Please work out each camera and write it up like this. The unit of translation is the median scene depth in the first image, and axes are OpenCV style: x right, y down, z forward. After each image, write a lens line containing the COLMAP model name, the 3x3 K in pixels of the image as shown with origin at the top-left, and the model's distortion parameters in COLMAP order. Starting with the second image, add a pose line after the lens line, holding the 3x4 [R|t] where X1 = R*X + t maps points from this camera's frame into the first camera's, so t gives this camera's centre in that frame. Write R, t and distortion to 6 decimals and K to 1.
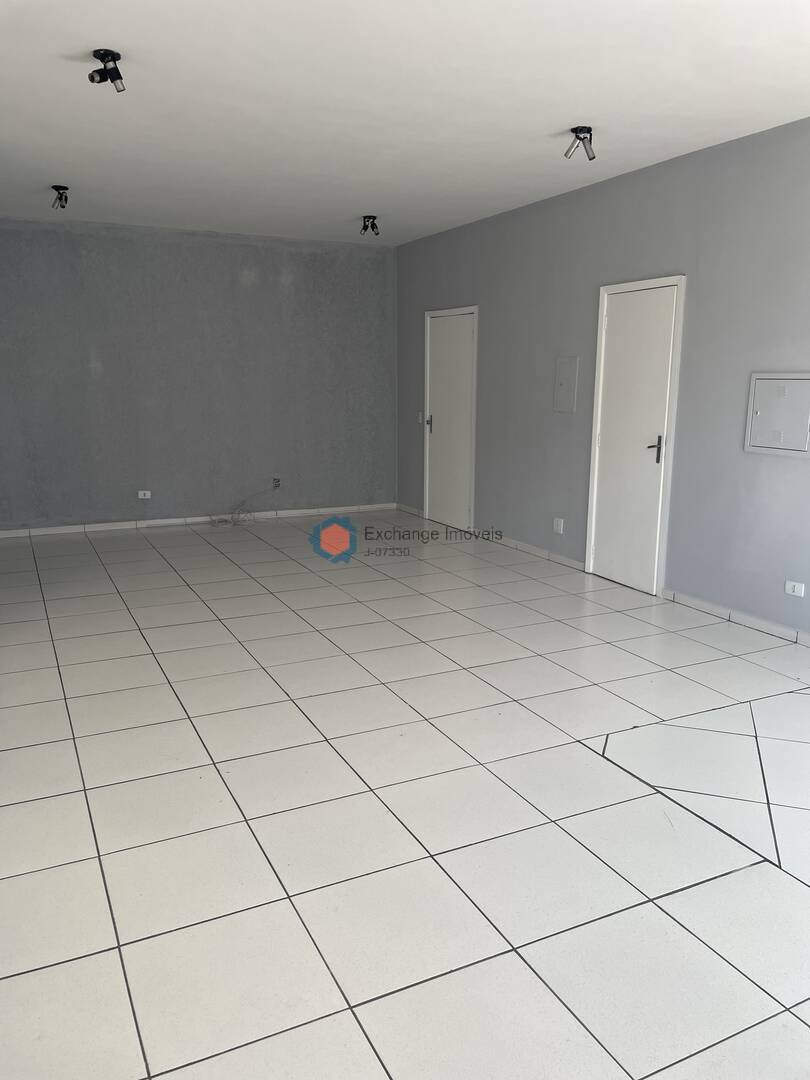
lens RADIAL K [[822.7, 0, 401.5], [0, 822.7, 543.6], [0, 0, 1]] dist [0.056179, -0.009352]
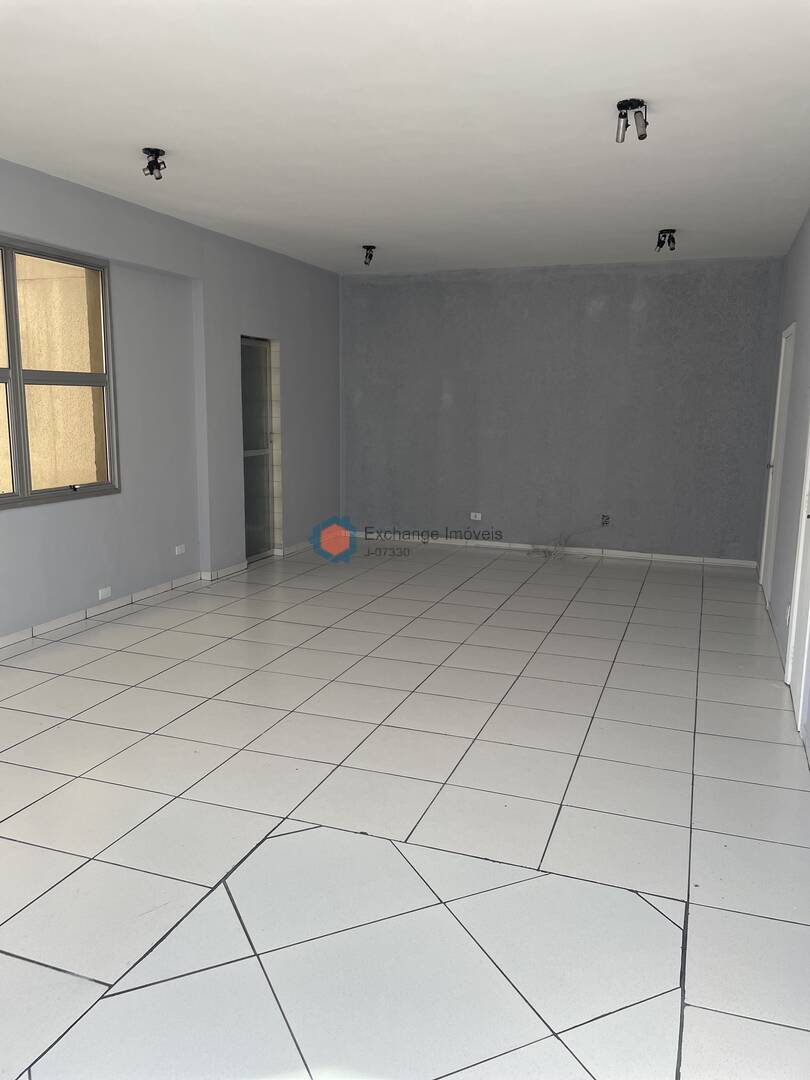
lens RADIAL K [[822.7, 0, 408.6], [0, 822.7, 532.9], [0, 0, 1]] dist [0.056179, -0.009352]
pose [[0.704828, 0.123634, -0.698521, 0.377942], [-0.158086, 0.987308, 0.015233, -0.040602], [0.691539, 0.099690, 0.715427, 0.182680]]
